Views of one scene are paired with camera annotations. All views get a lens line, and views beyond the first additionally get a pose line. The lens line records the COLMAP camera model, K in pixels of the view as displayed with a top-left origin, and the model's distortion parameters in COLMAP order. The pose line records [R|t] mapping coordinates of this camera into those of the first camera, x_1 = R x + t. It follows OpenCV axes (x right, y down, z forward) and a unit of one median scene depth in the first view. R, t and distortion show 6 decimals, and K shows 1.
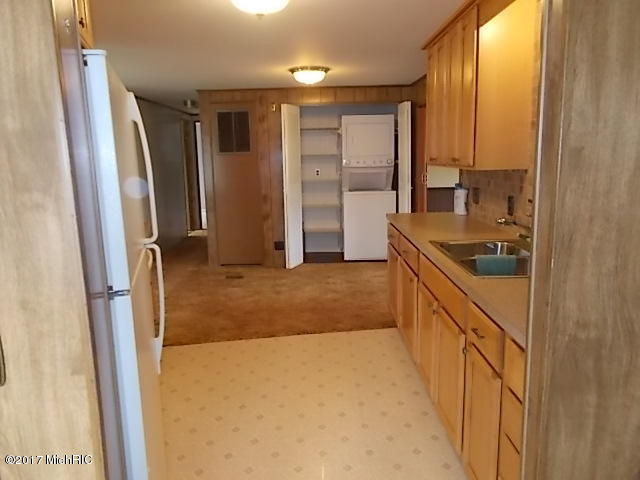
lens RADIAL K [[491.6, 0, 318.3], [0, 491.6, 235.6], [0, 0, 1]] dist [0.011187, 0.004745]
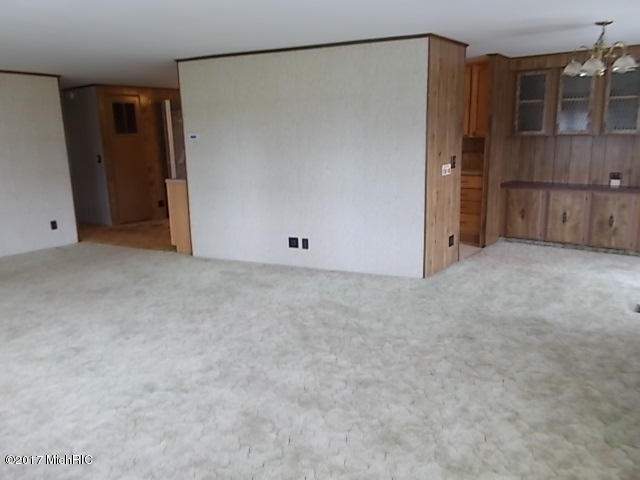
lens RADIAL K [[491.6, 0, 318.3], [0, 491.6, 235.6], [0, 0, 1]] dist [0.011187, 0.004745]
pose [[0.637750, -0.141177, 0.757195, -0.870474], [0.131610, 0.988575, 0.073469, 0.065484], [-0.758916, 0.052800, 0.649044, -0.209420]]
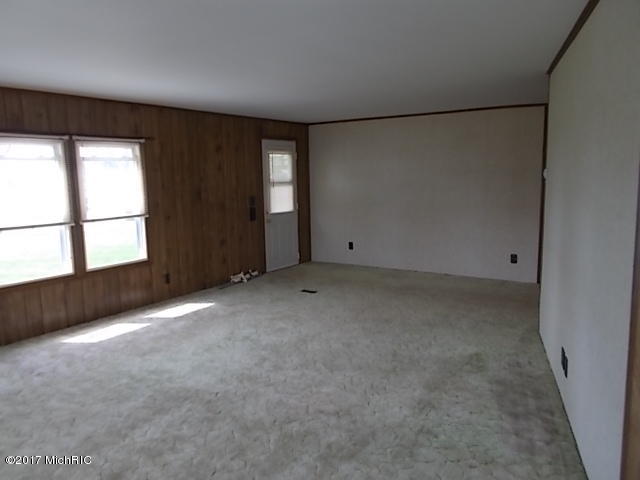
lens RADIAL K [[491.6, 0, 318.3], [0, 491.6, 235.6], [0, 0, 1]] dist [0.011187, 0.004745]
pose [[0.825319, 0.084668, -0.558283, -0.191099], [-0.100173, 0.994966, 0.002806, 0.035261], [0.555710, 0.053609, 0.829646, -0.182339]]
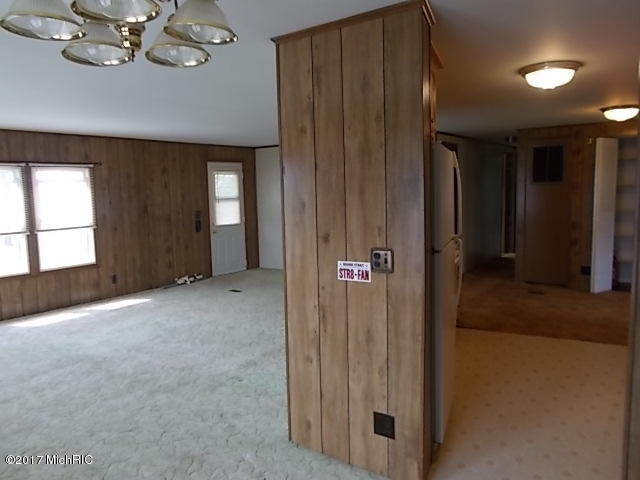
lens RADIAL K [[491.6, 0, 318.3], [0, 491.6, 235.6], [0, 0, 1]] dist [0.011187, 0.004745]
pose [[0.802276, 0.065859, -0.593310, 0.086561], [-0.099019, 0.994809, -0.023467, 0.029107], [0.588684, 0.077576, 0.804632, -0.198913]]
